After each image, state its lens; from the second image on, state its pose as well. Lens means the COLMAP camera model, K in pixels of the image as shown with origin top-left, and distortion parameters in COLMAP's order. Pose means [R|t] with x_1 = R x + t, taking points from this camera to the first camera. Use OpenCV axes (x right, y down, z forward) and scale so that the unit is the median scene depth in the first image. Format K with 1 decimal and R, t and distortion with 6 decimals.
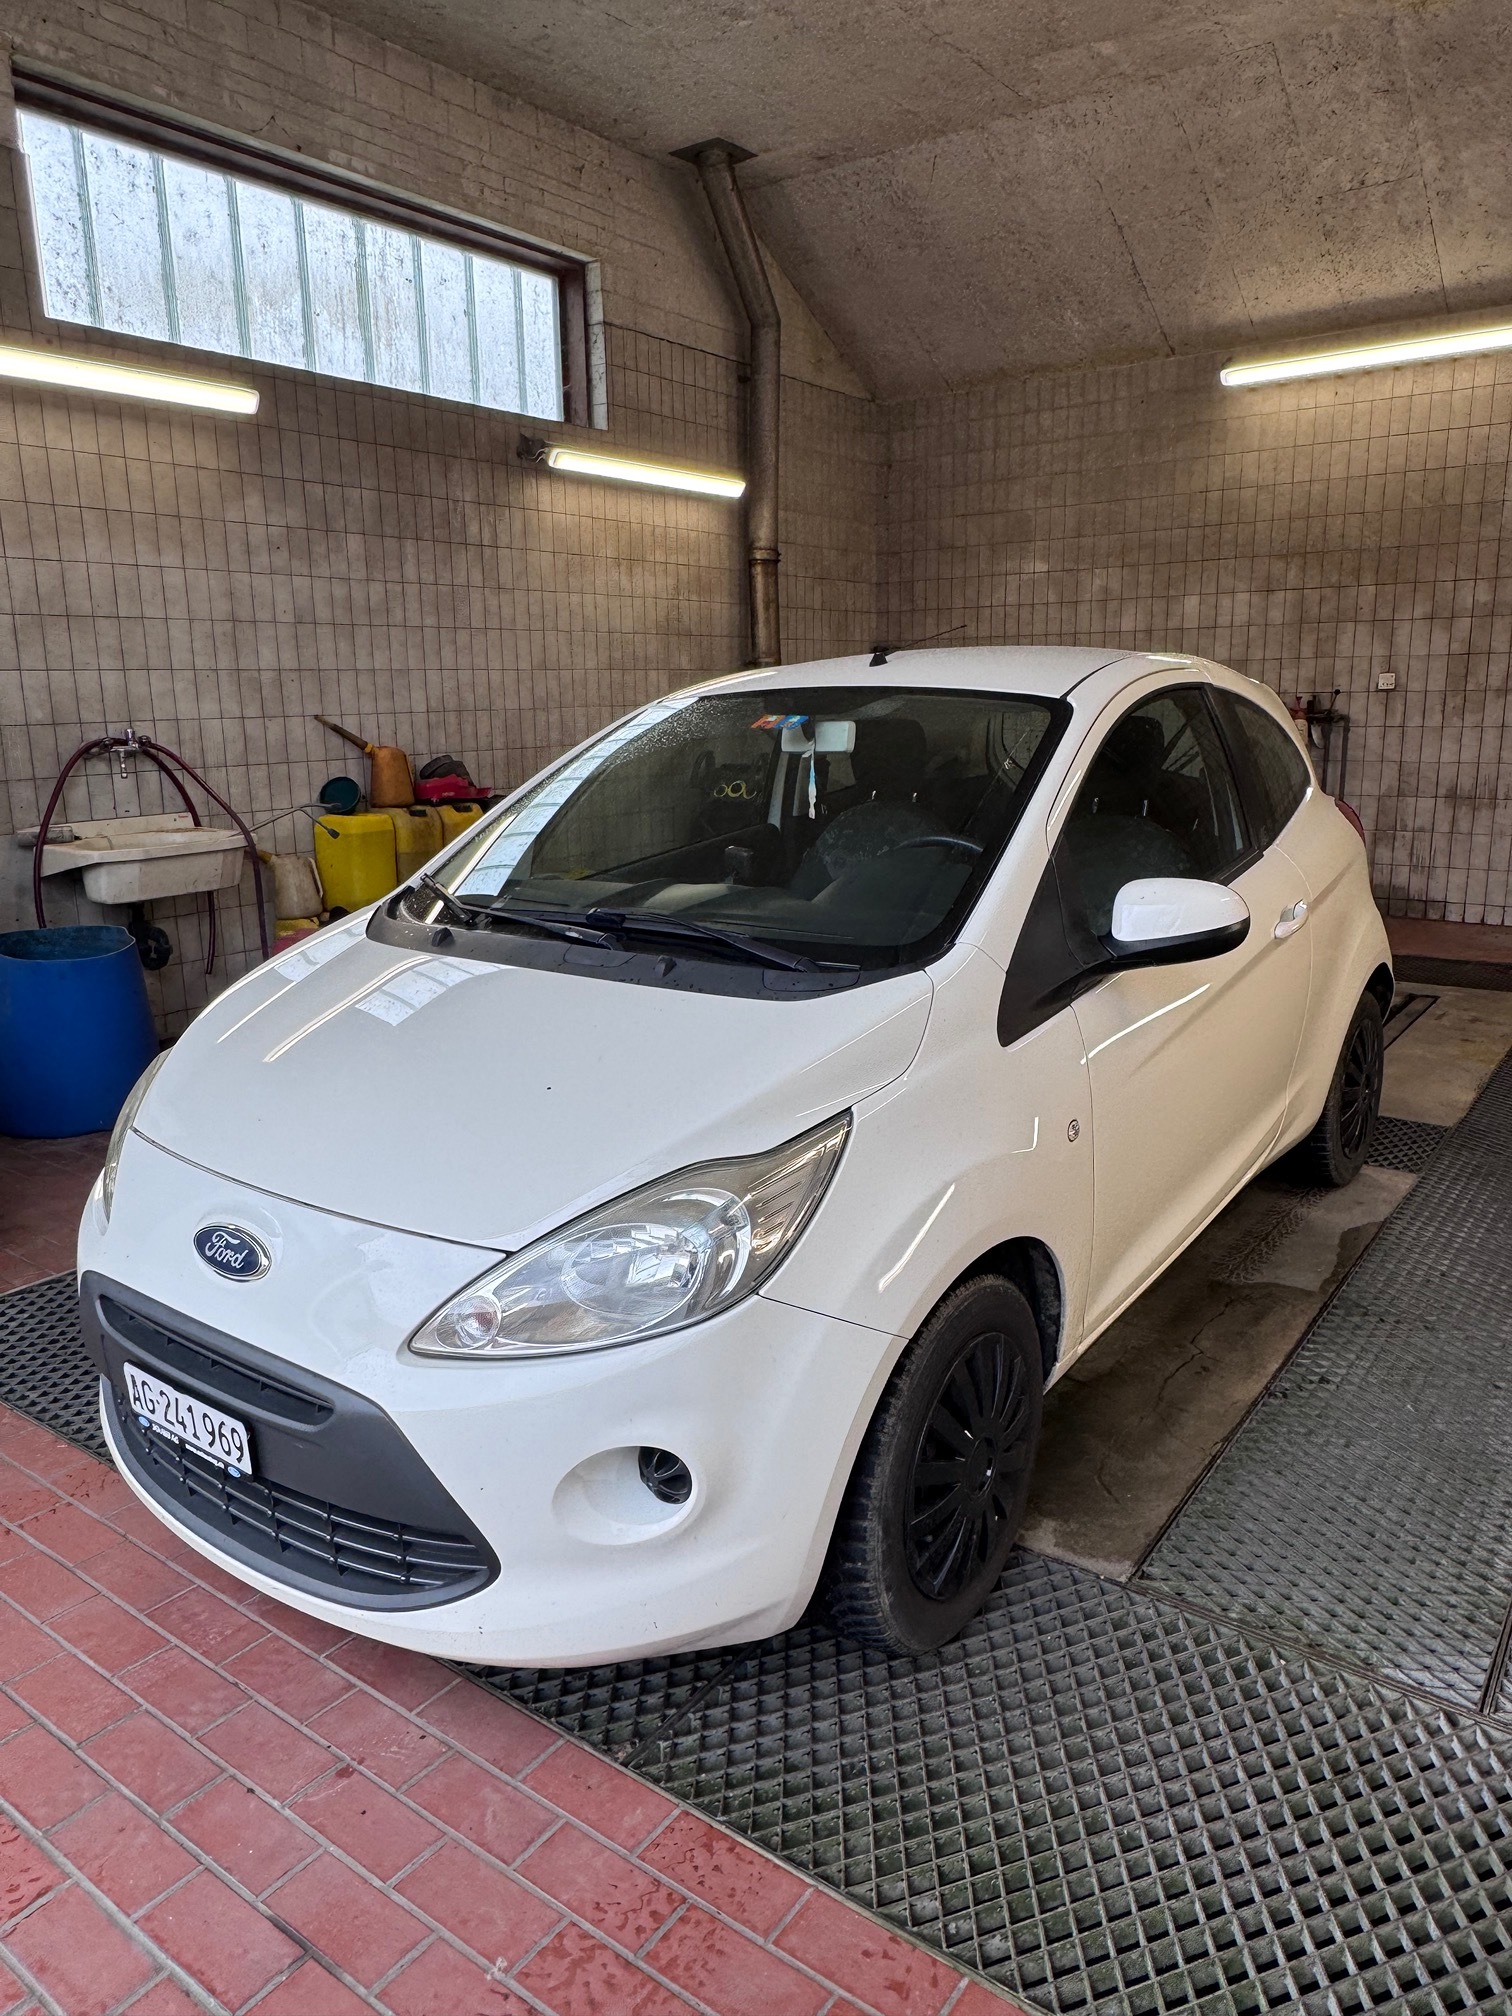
lens RADIAL K [[1374.7, 0, 741.8], [0, 1374.7, 1000.7], [0, 0, 1]] dist [-0.010987, 0.012109]
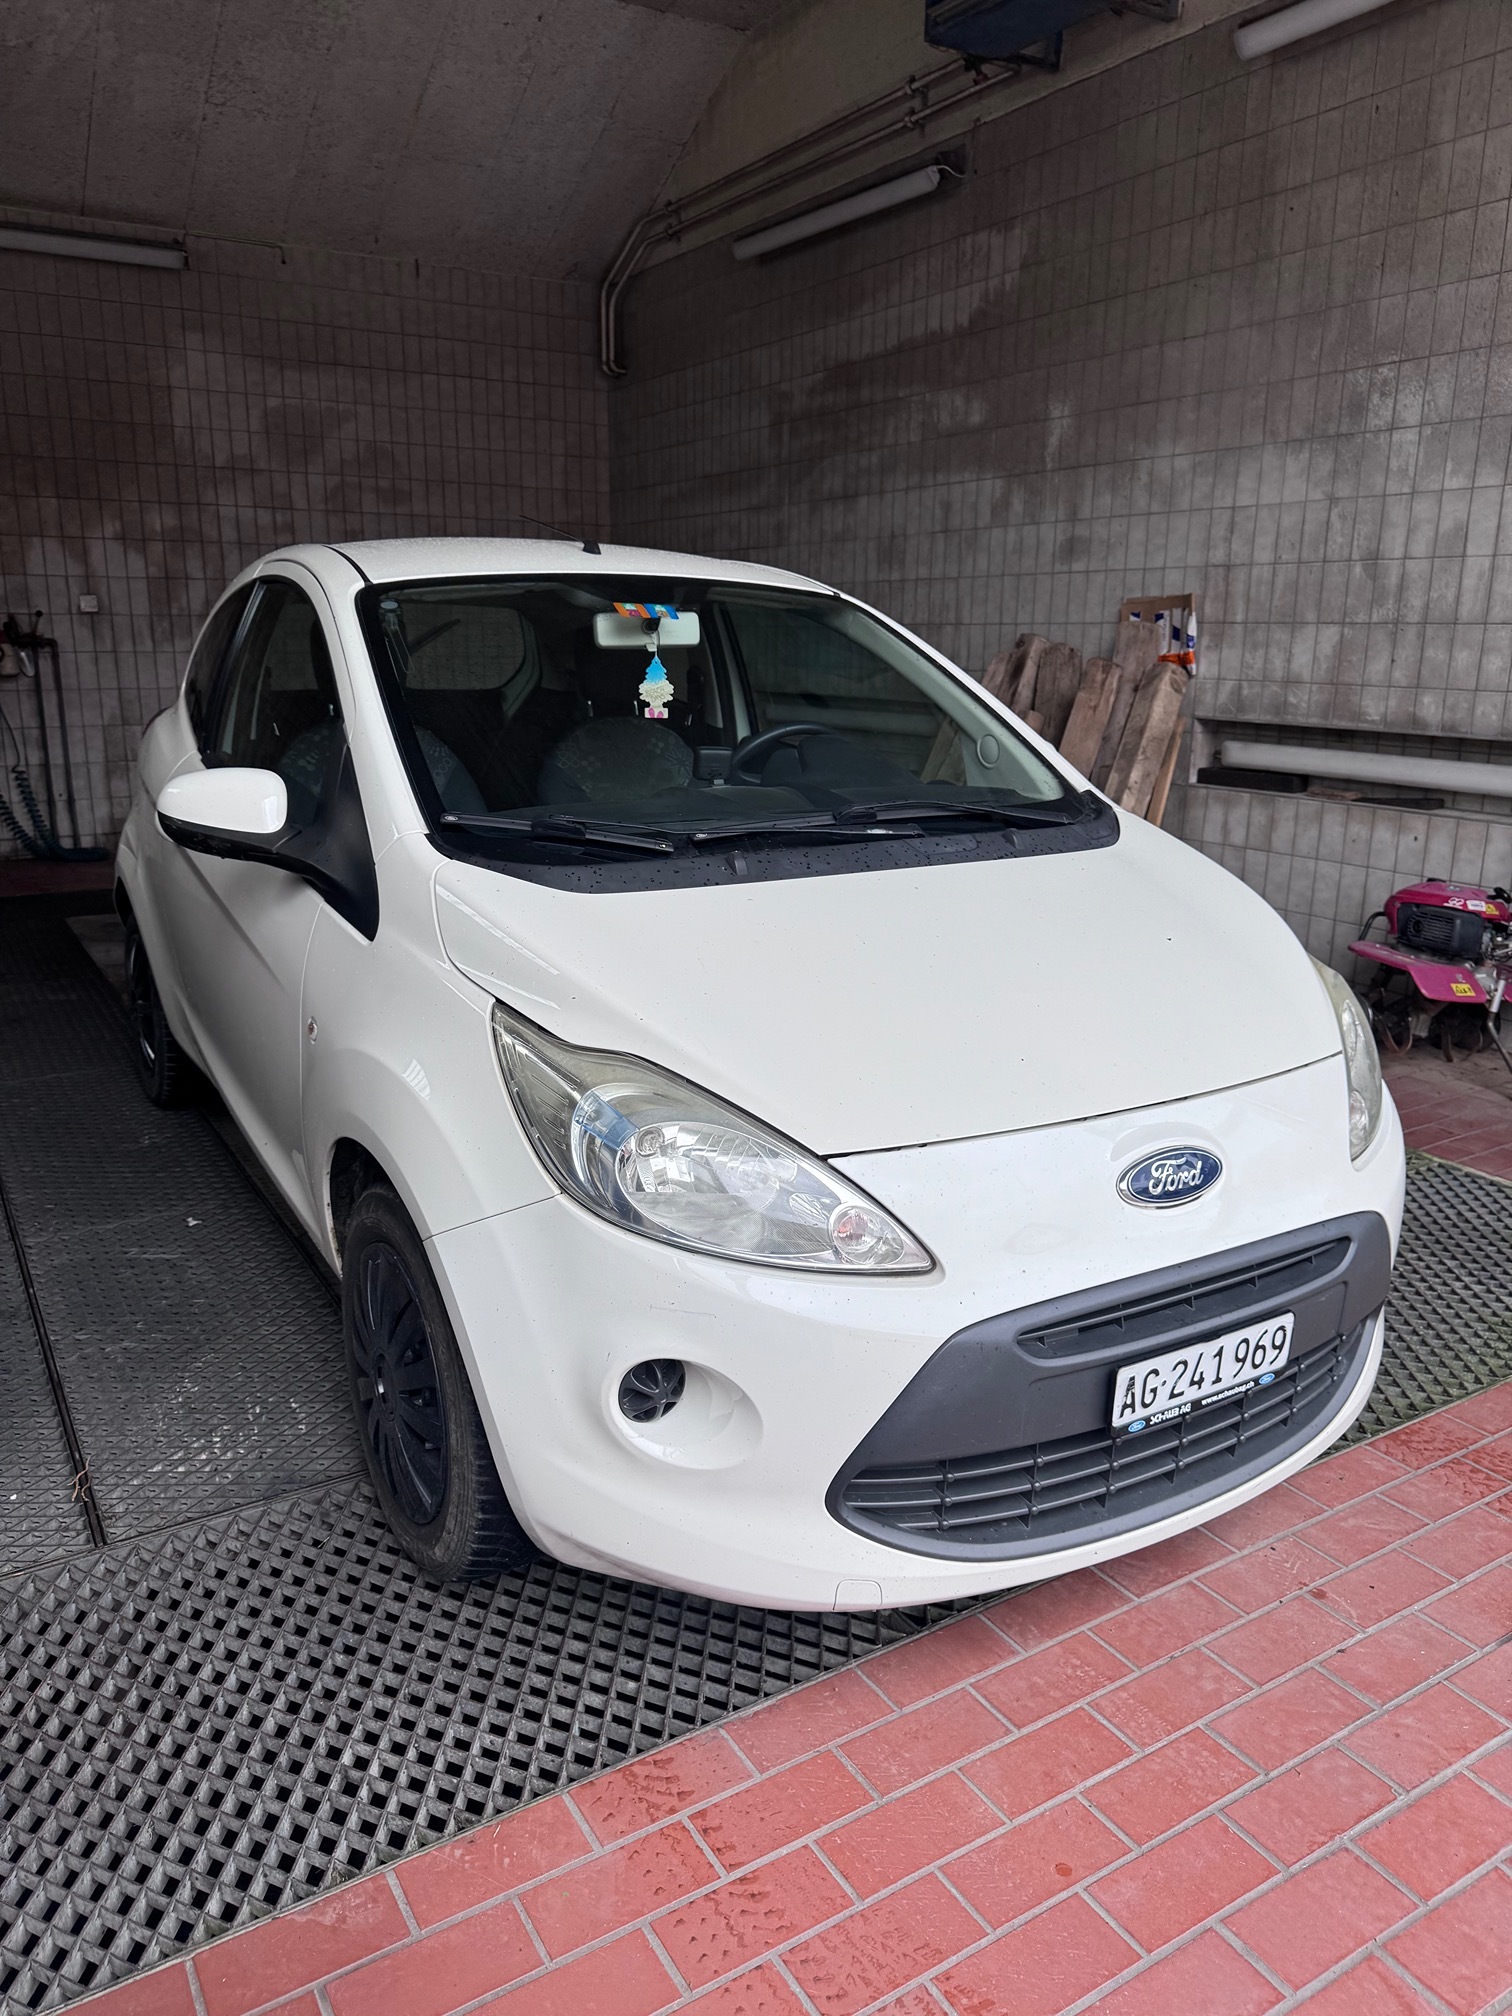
lens RADIAL K [[1446.9, 0, 752.7], [0, 1446.9, 1008.7], [0, 0, 1]] dist [0.026149, -0.024614]
pose [[0.372897, -0.216924, 0.902159, -0.481240], [0.190300, 0.969499, 0.154458, -0.044662], [-0.908148, 0.114084, 0.402804, 0.316678]]
